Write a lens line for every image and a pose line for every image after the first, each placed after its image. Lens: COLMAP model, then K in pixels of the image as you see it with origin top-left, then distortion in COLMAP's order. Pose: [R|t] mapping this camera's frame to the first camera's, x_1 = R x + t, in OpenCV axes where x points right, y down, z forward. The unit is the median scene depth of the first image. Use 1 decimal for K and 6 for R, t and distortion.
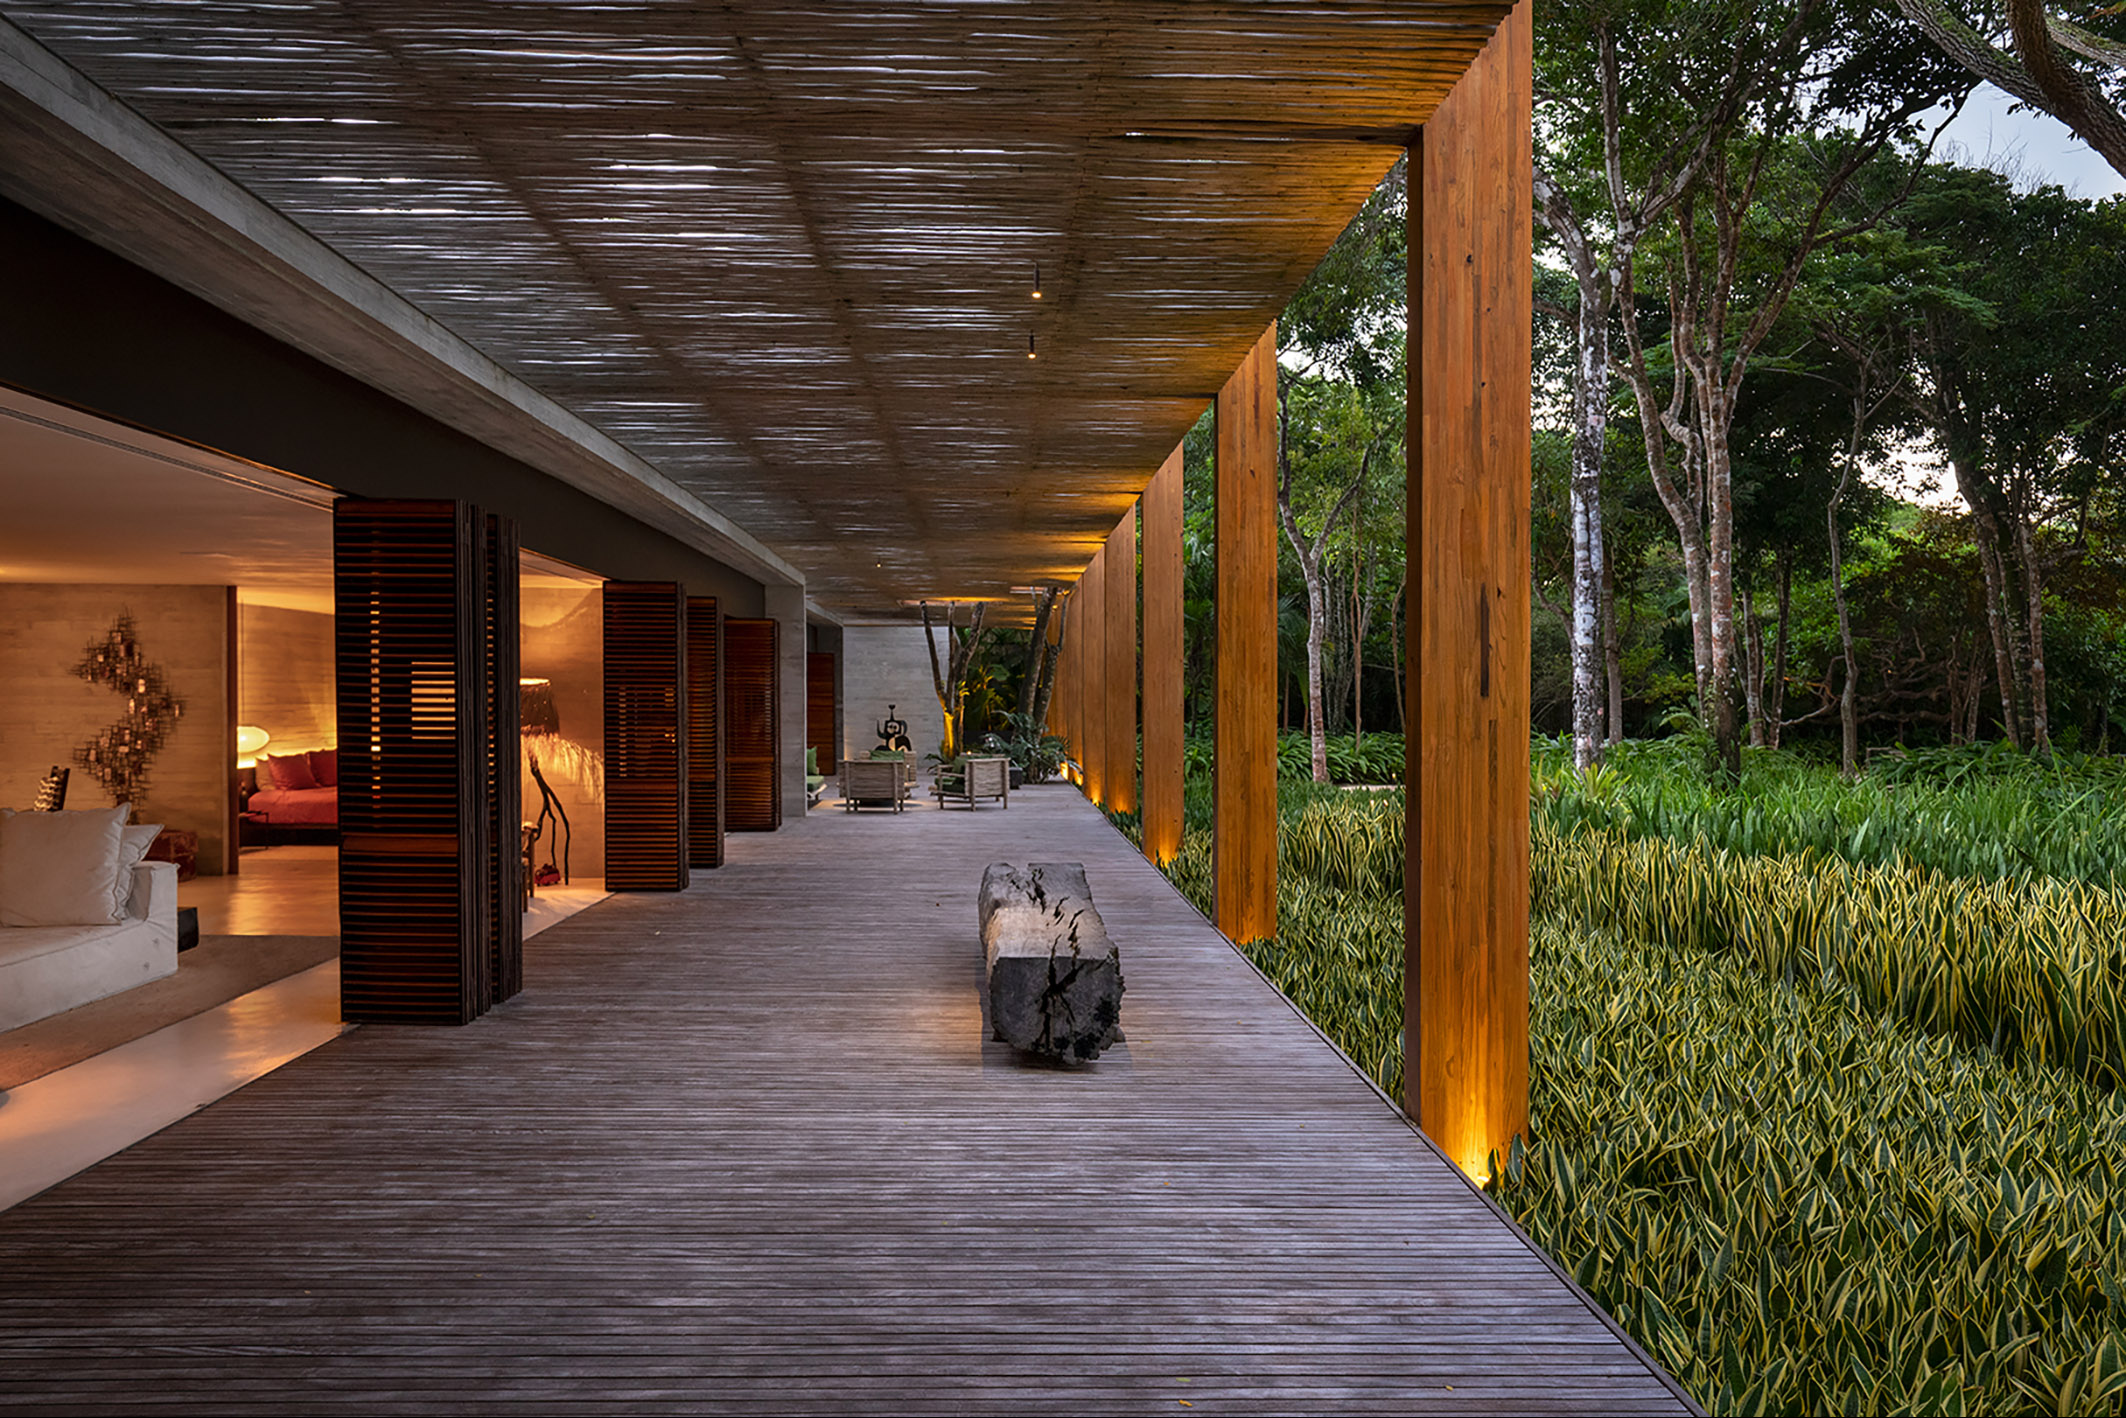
lens RADIAL K [[1526.4, 0, 1054.1], [0, 1526.4, 711.5], [0, 0, 1]] dist [0.000097, 0.001288]
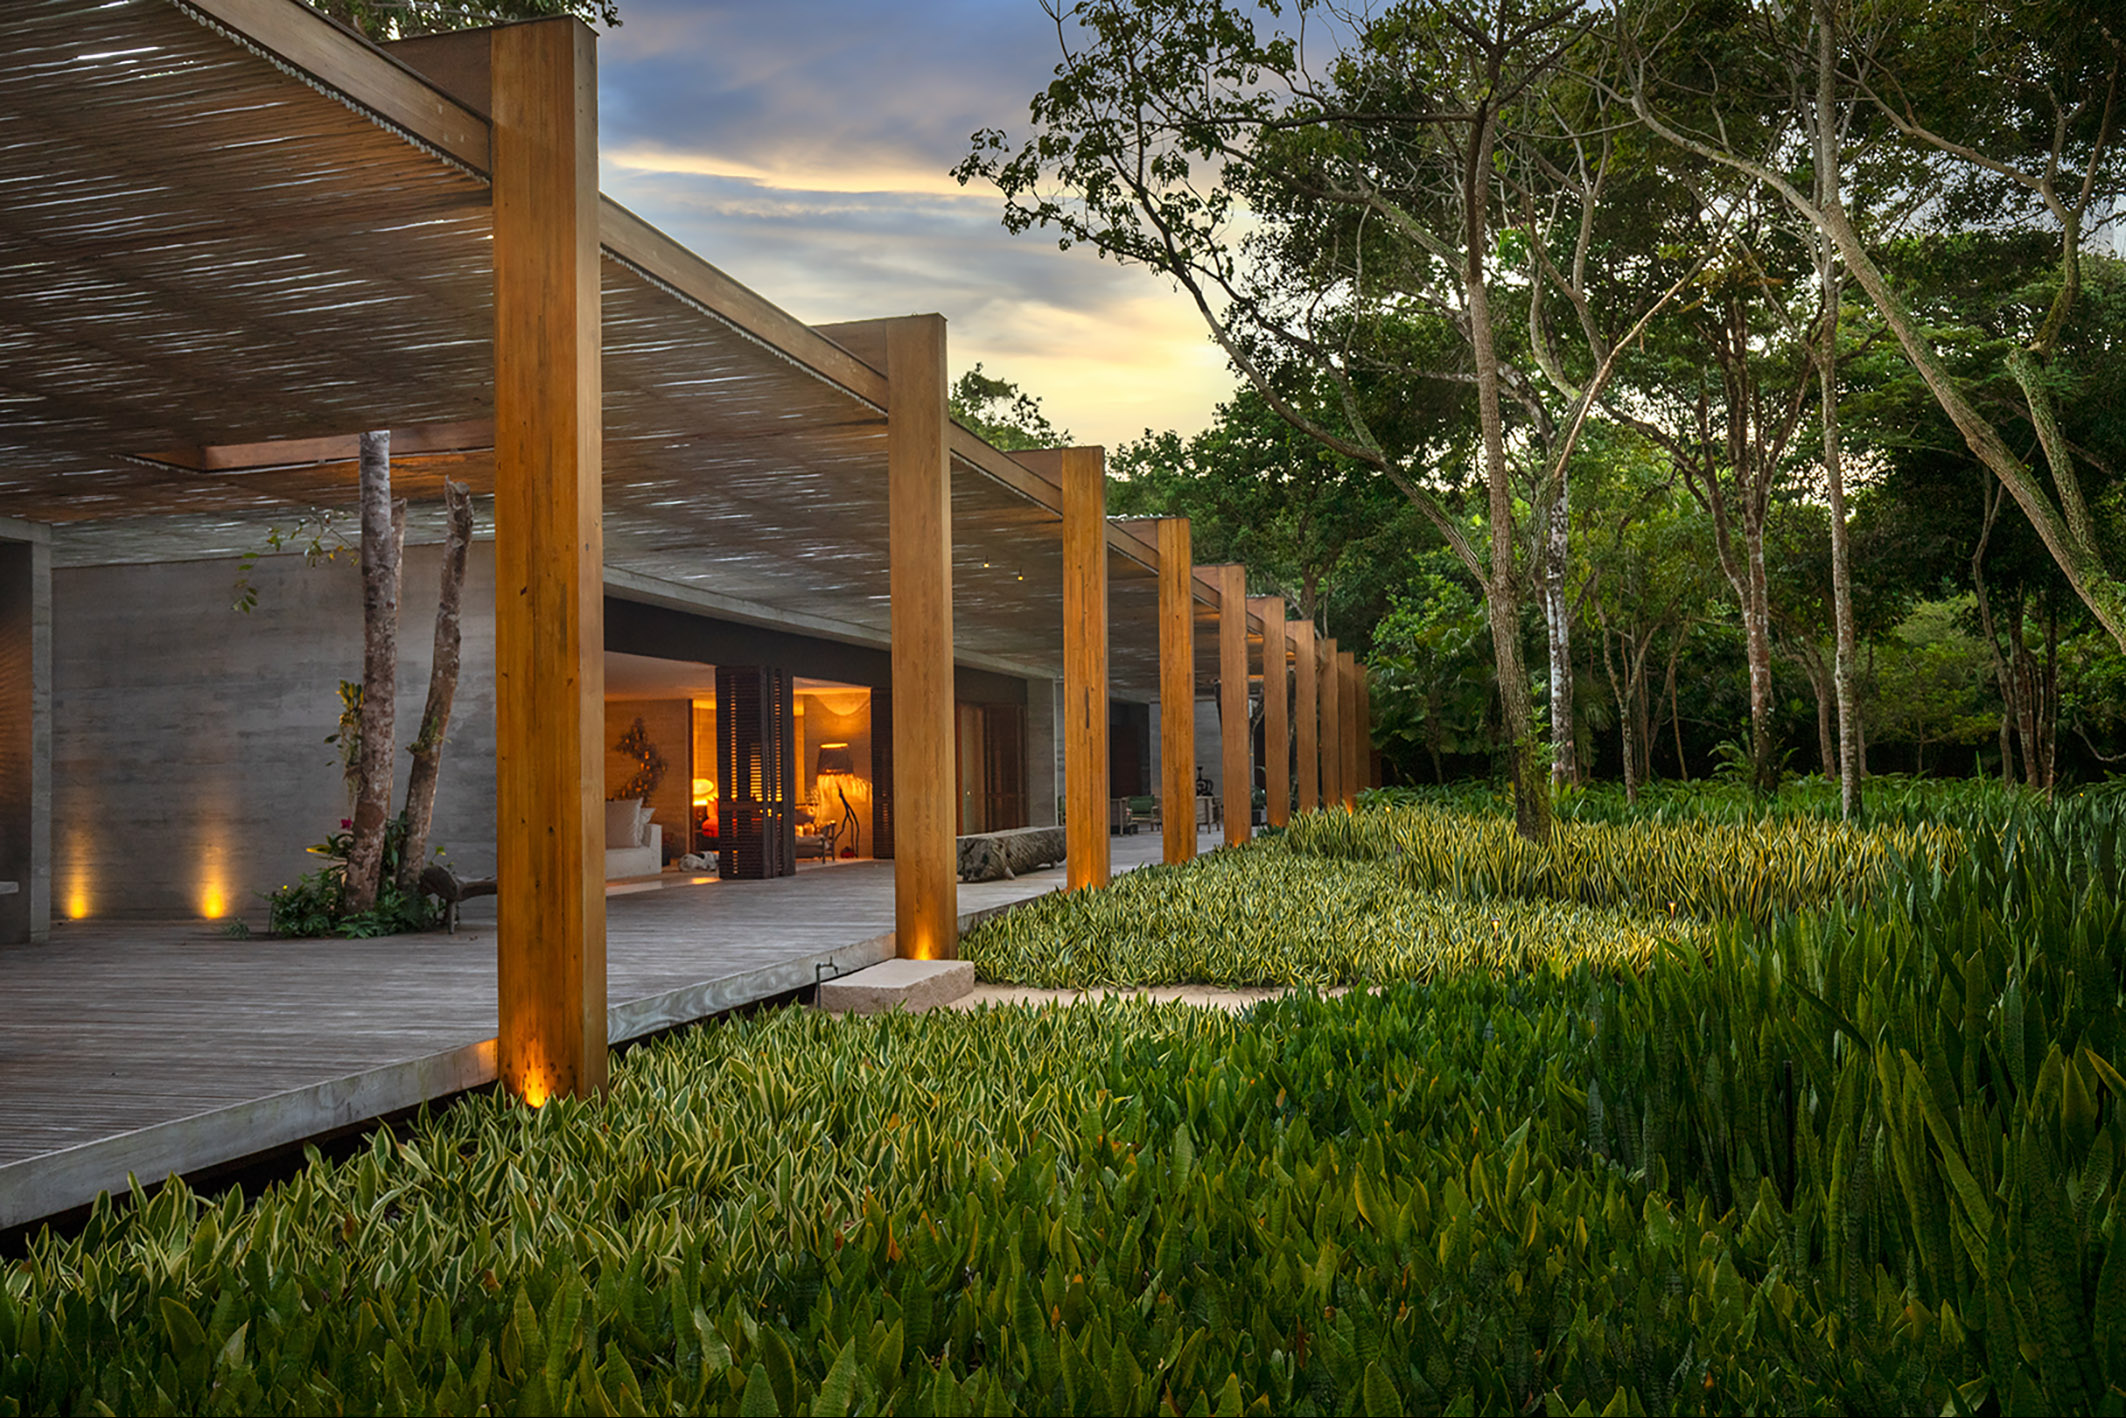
lens RADIAL K [[1706.8, 0, 1063.4], [0, 1706.8, 709.5], [0, 0, 1]] dist [0.003188, 0.000090]
pose [[0.955037, -0.041213, -0.293610, 0.718346], [0.026810, 0.998239, -0.052915, 0.073574], [0.295273, 0.042664, 0.954460, -1.202791]]
